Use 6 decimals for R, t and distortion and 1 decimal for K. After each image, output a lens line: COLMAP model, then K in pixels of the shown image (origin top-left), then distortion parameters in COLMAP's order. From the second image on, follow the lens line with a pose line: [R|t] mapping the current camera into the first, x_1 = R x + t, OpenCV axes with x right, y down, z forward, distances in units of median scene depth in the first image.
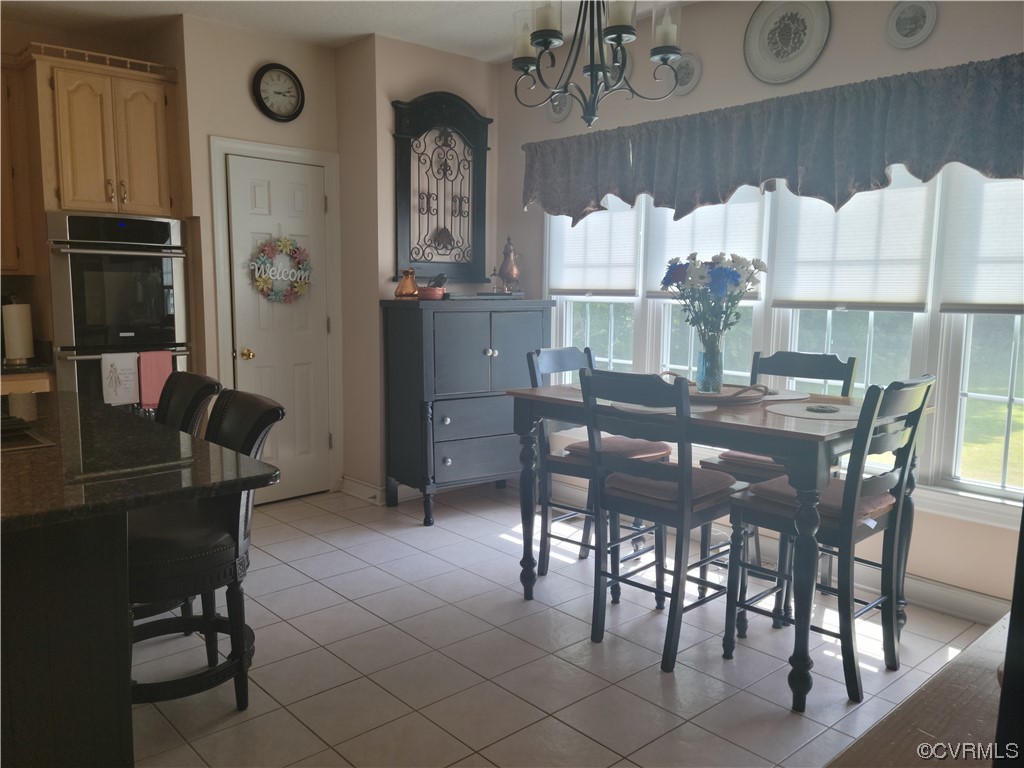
lens RADIAL K [[811.6, 0, 514.0], [0, 811.6, 401.7], [0, 0, 1]] dist [0.007748, -0.008718]
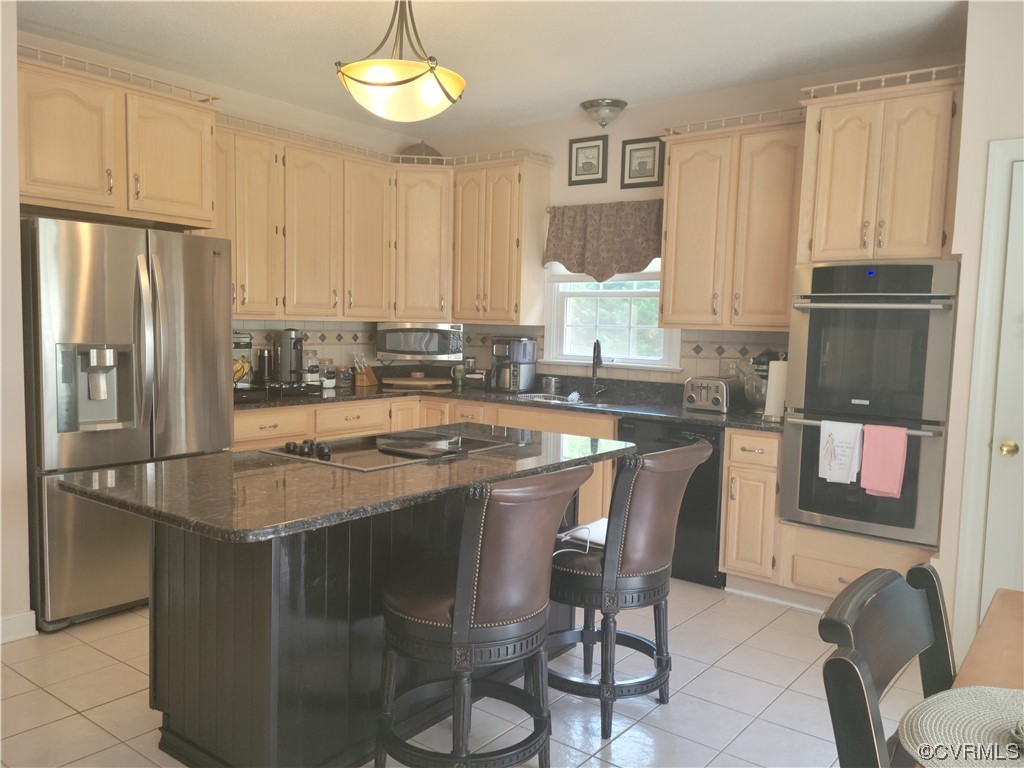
lens RADIAL K [[811.6, 0, 514.0], [0, 811.6, 401.7], [0, 0, 1]] dist [0.007748, -0.008718]
pose [[0.182594, 0.089978, -0.979063, 0.290669], [-0.156656, 0.985744, 0.061375, -0.080538], [0.970628, 0.142170, 0.194086, 0.501903]]
